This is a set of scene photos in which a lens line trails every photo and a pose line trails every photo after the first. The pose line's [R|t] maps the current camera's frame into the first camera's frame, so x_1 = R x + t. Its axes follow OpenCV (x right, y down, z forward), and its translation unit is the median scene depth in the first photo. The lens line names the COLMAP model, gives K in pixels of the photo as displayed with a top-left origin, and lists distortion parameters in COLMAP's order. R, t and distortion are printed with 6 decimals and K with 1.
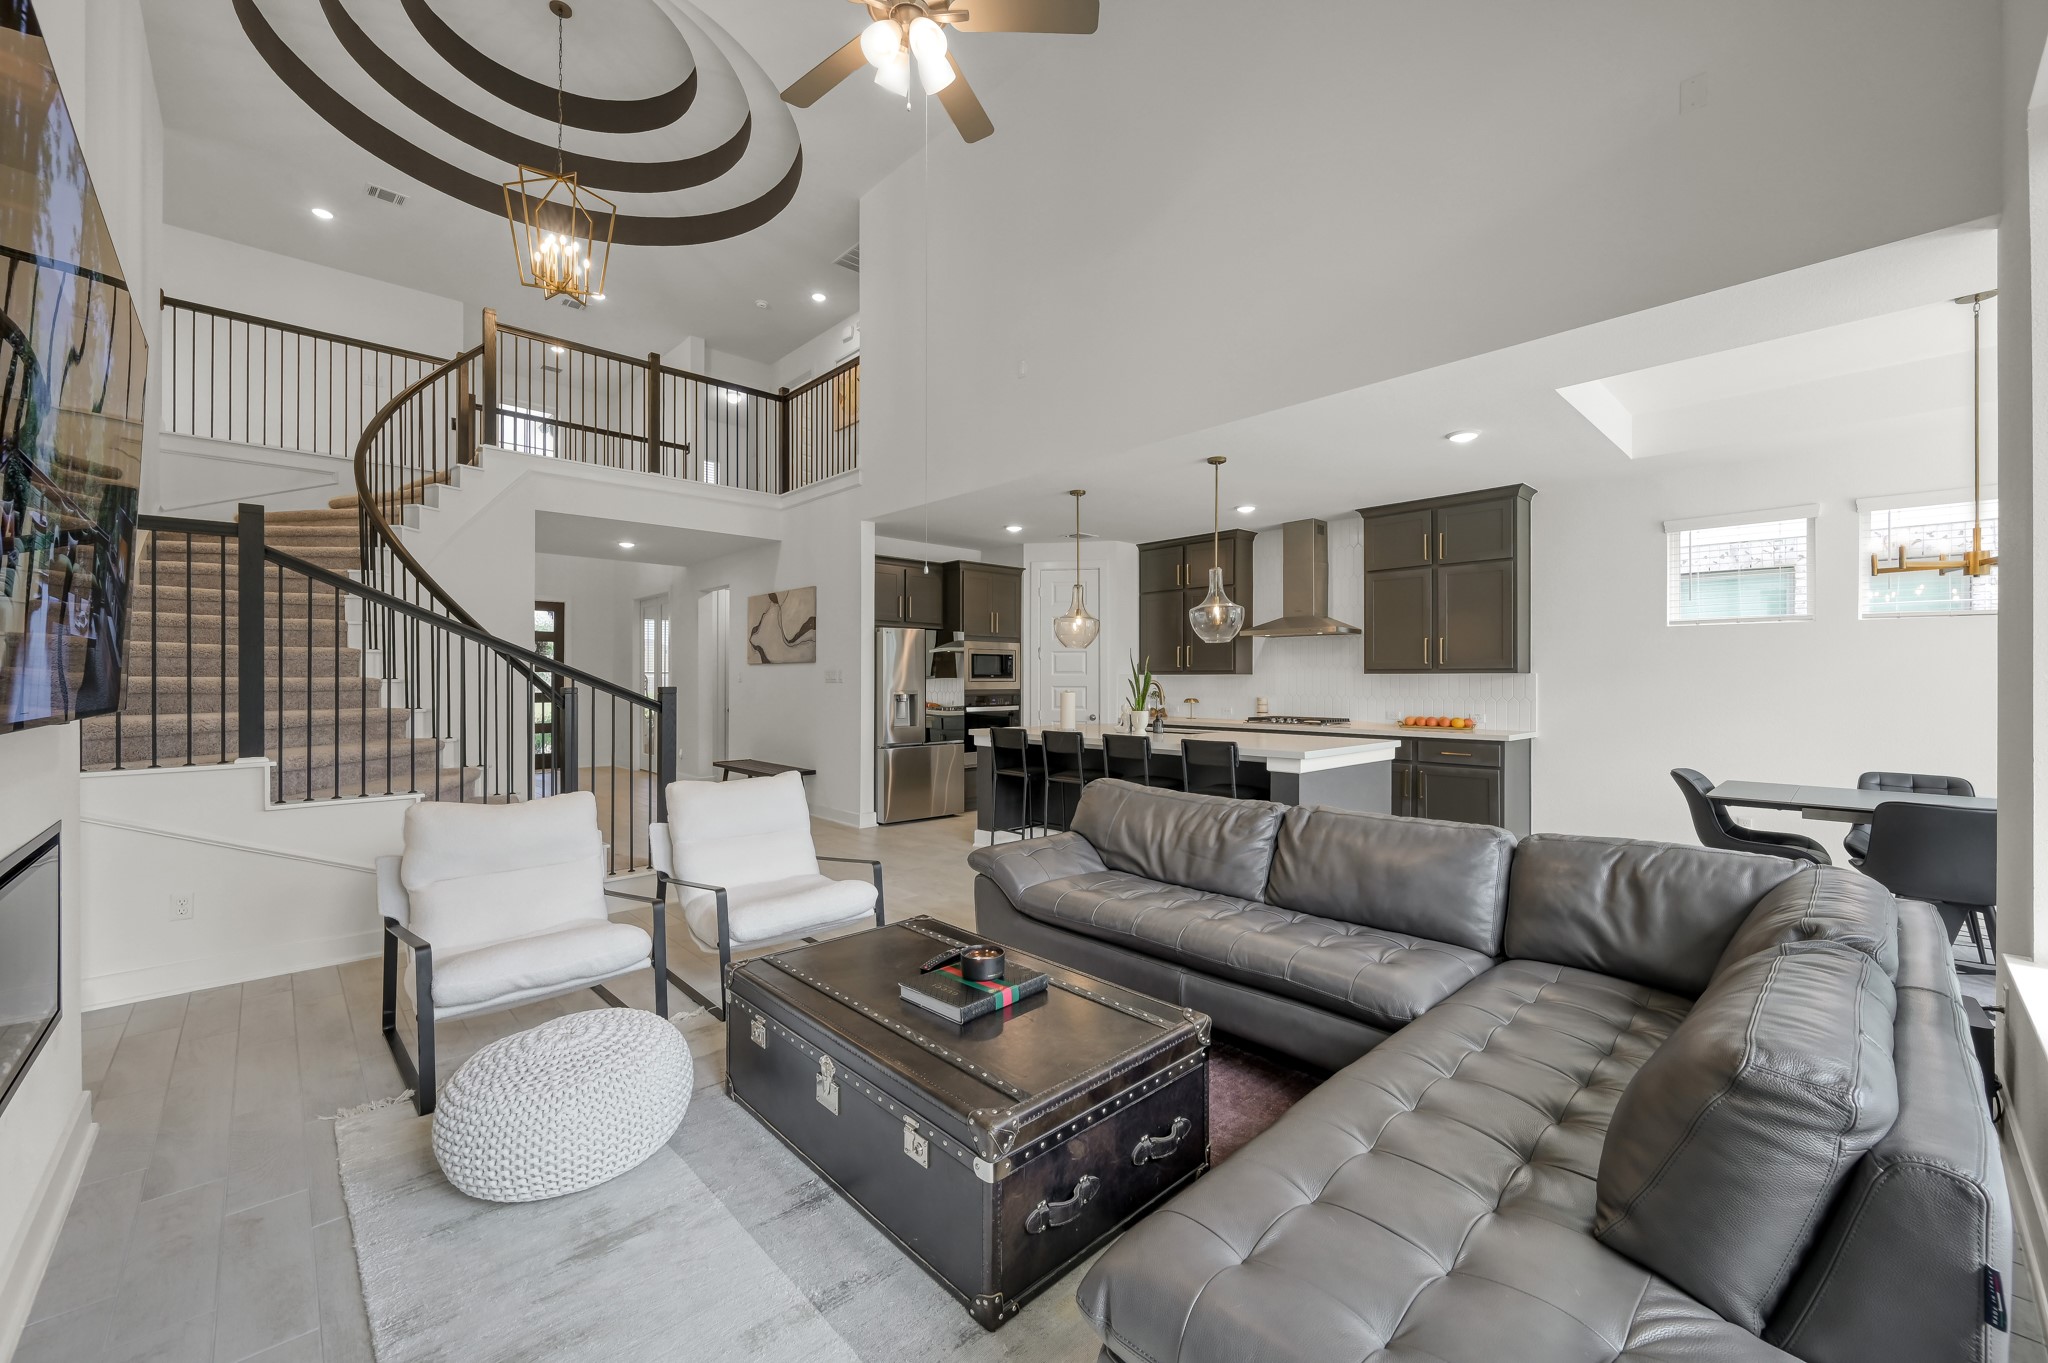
lens RADIAL K [[804.7, 0, 1030.1], [0, 804.7, 675.3], [0, 0, 1]] dist [-0.002729, 0.000388]
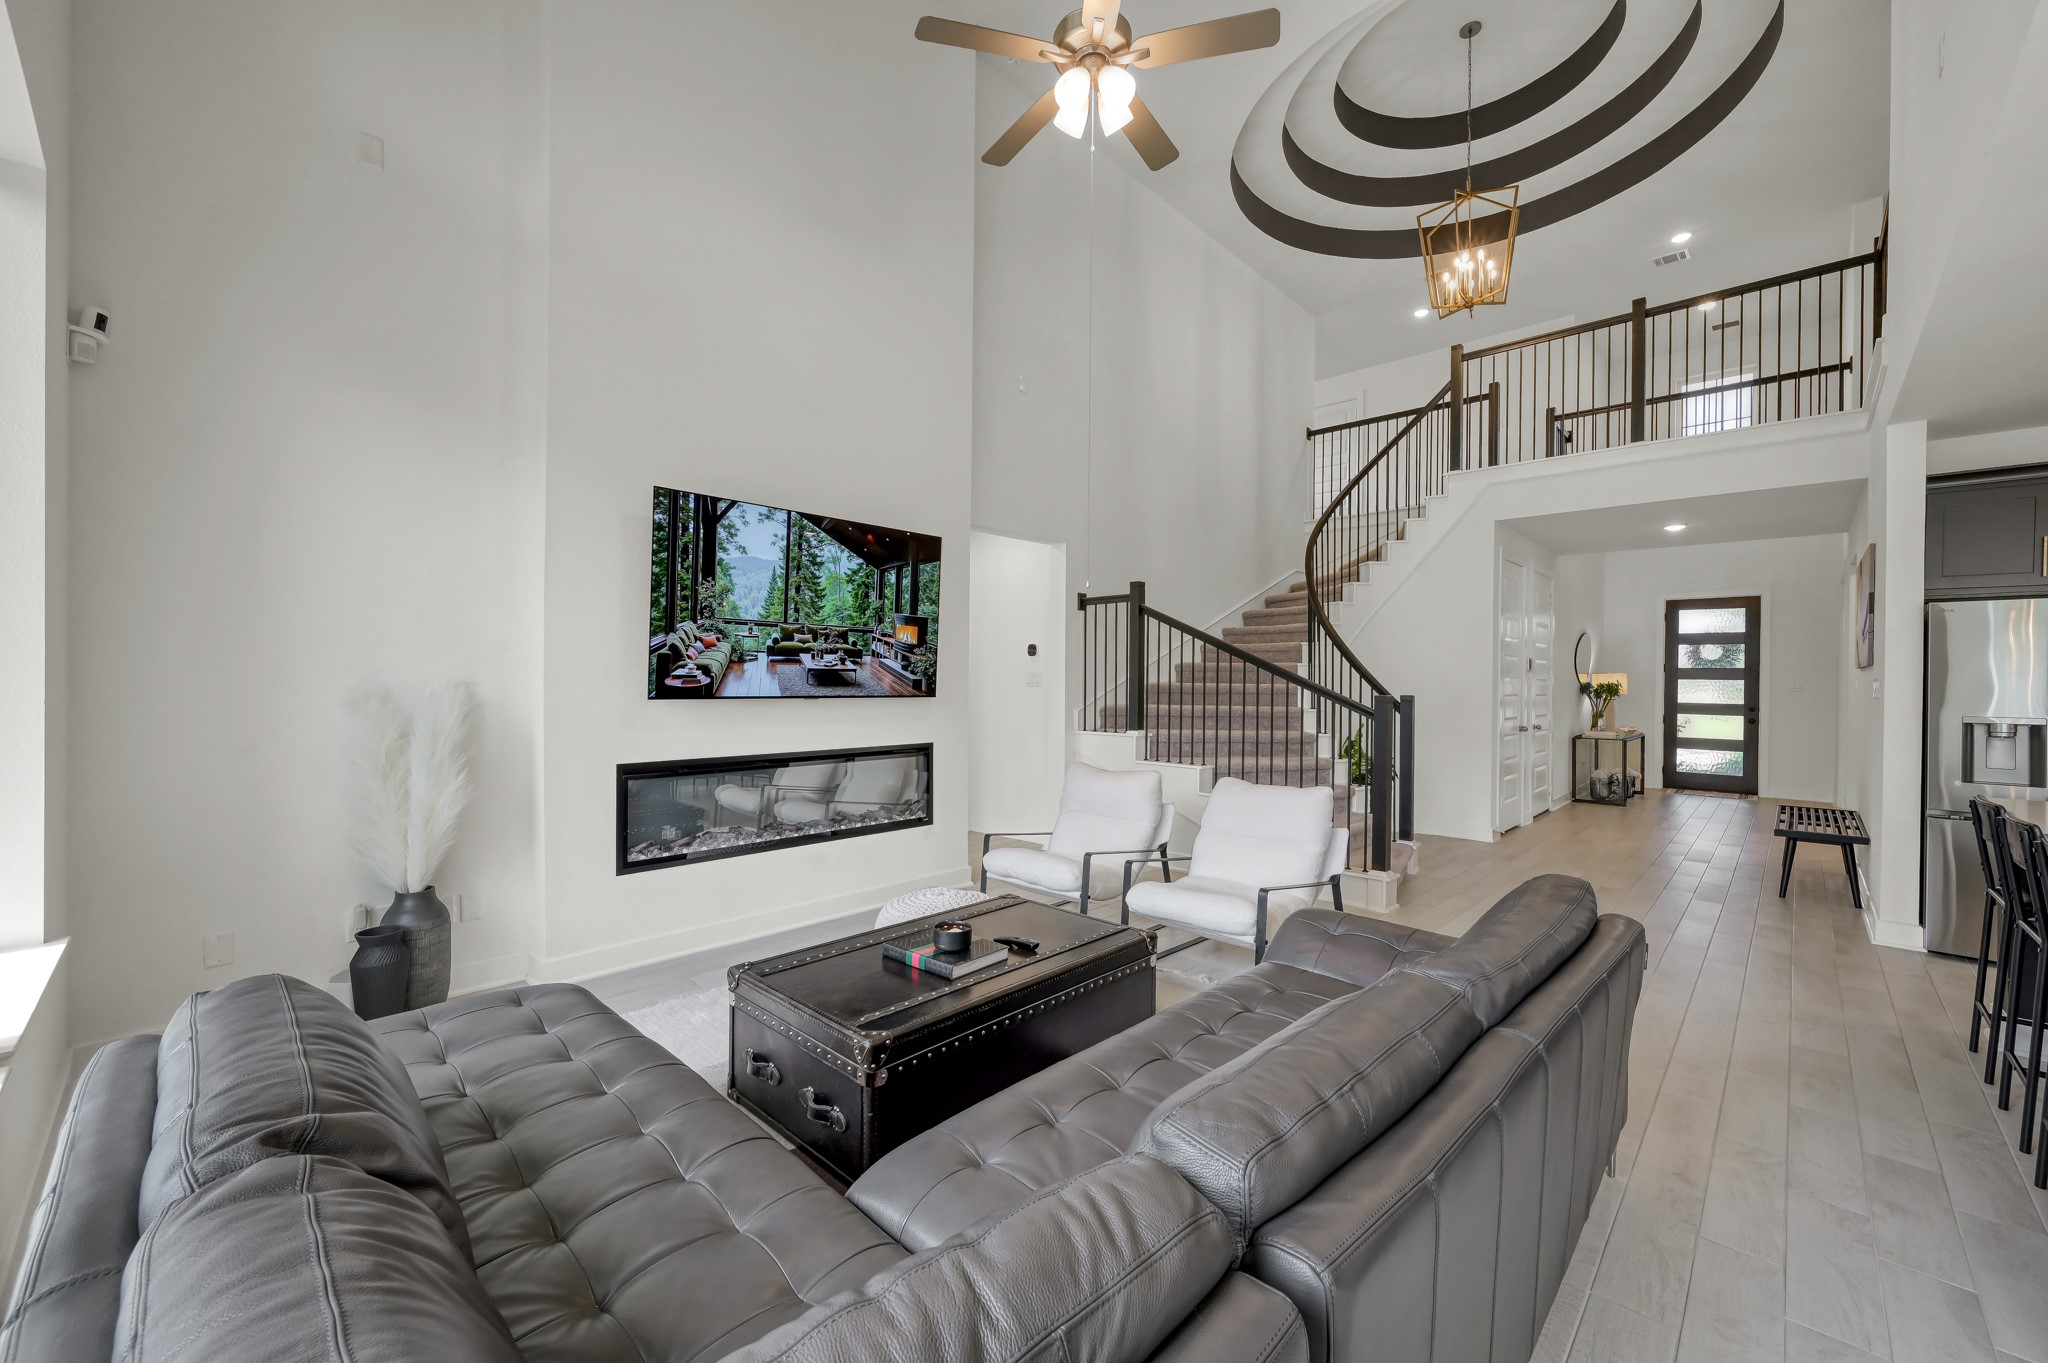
lens RADIAL K [[804.7, 0, 1024.0], [0, 804.7, 678.2], [0, 0, 1]] dist [-0.002729, 0.000388]
pose [[0.043533, -0.000858, -0.999052, 0.350698], [-0.004330, 0.999990, -0.001048, -0.002775], [0.999043, 0.004372, 0.043529, 0.338397]]
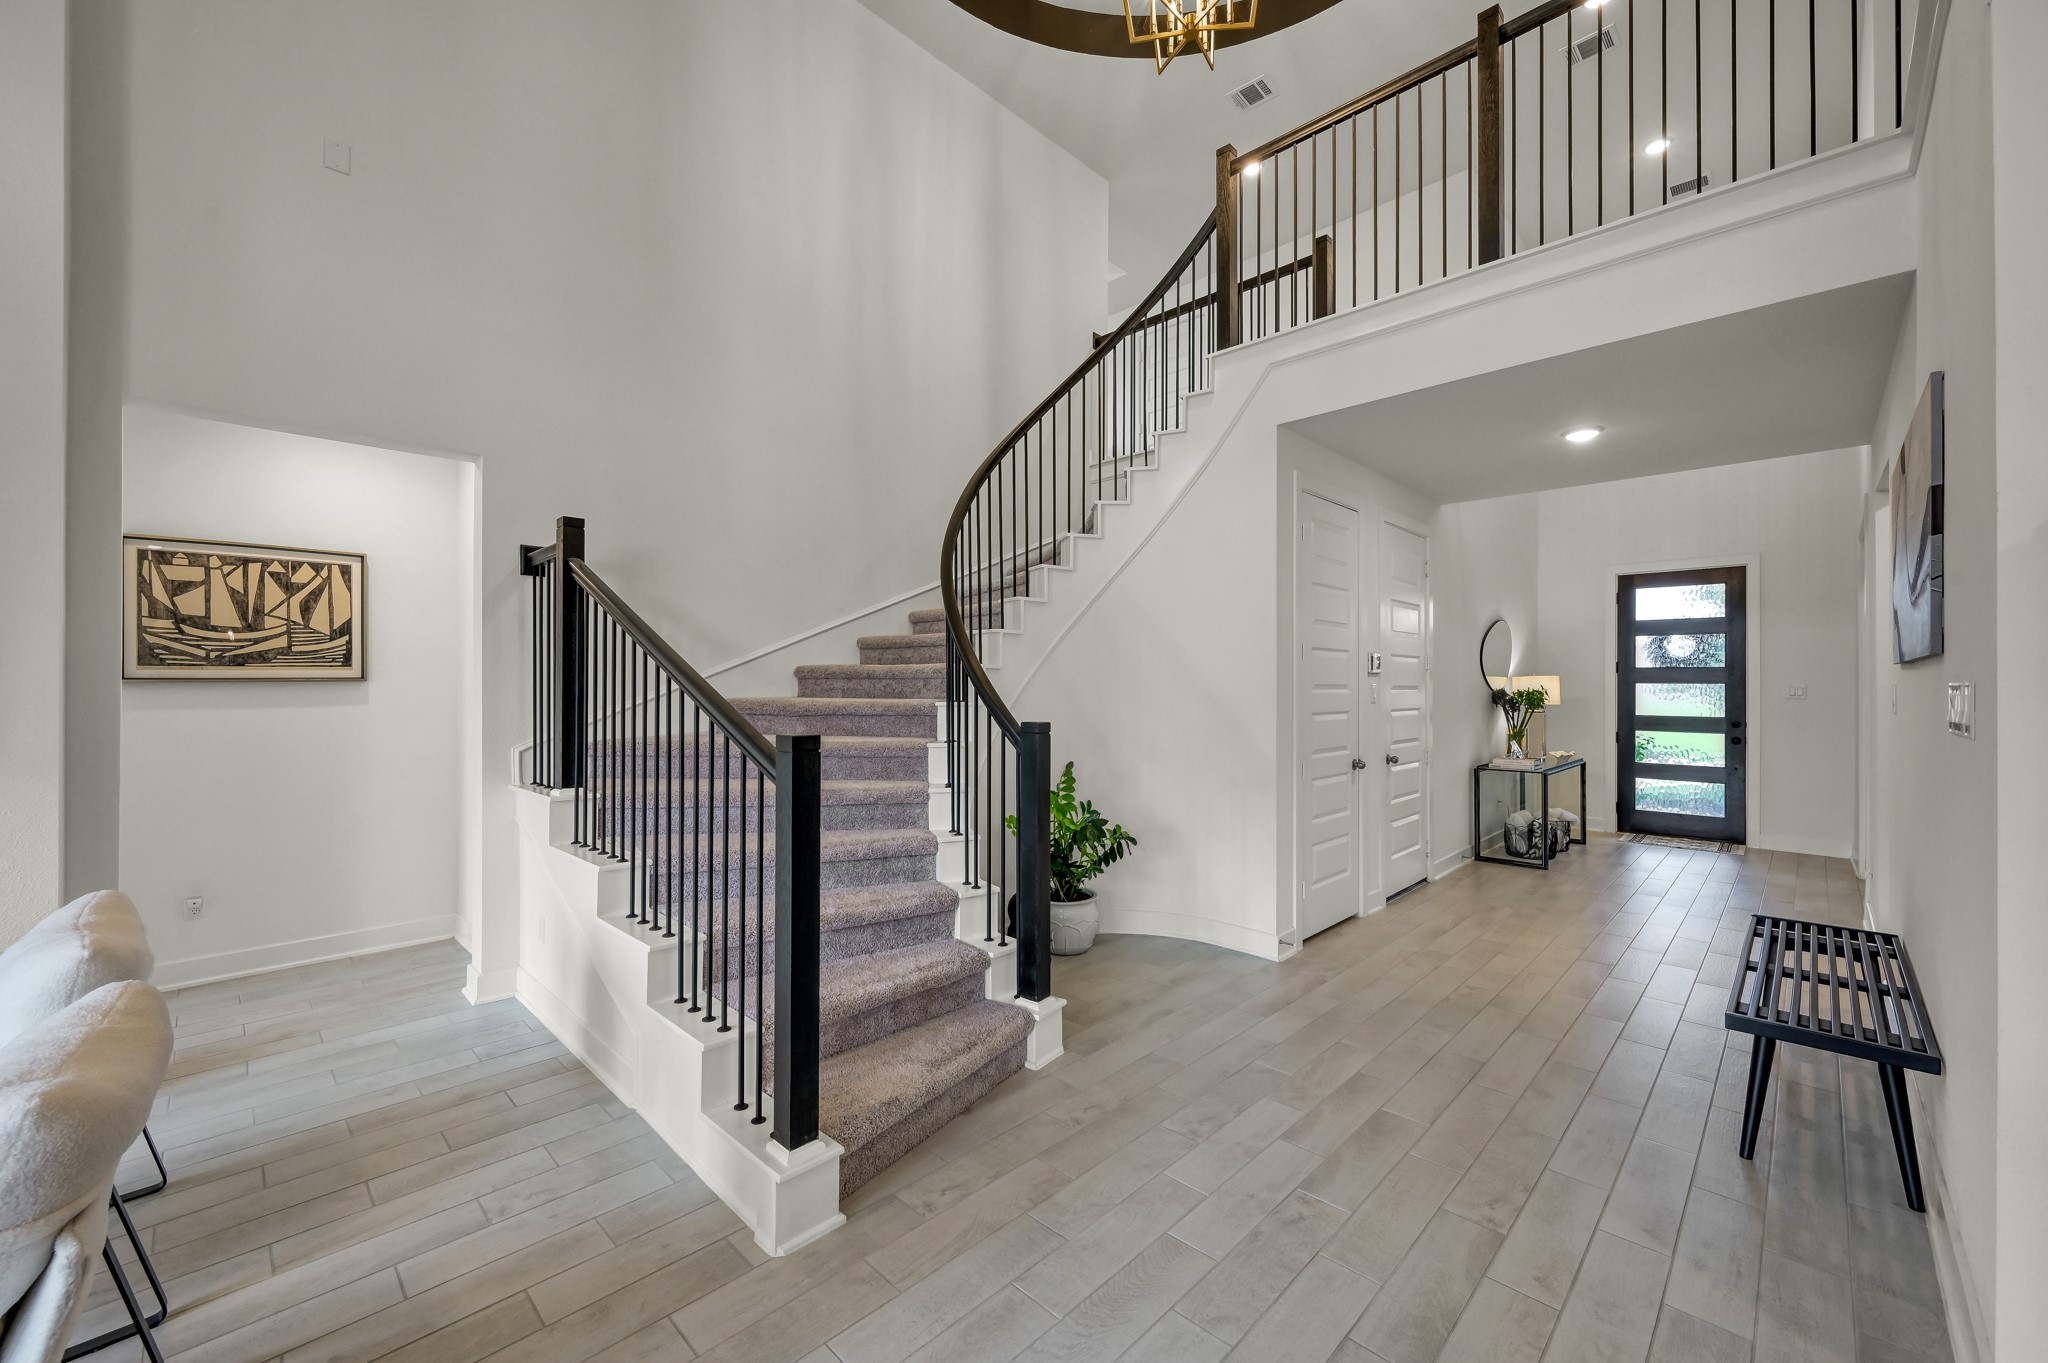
lens RADIAL K [[804.7, 0, 1023.4], [0, 804.7, 677.0], [0, 0, 1]] dist [-0.002729, 0.000388]
pose [[0.032540, -0.010347, -0.999417, -0.009529], [0.004194, 0.999939, -0.010216, -0.007844], [0.999462, -0.003859, 0.032581, 0.734877]]
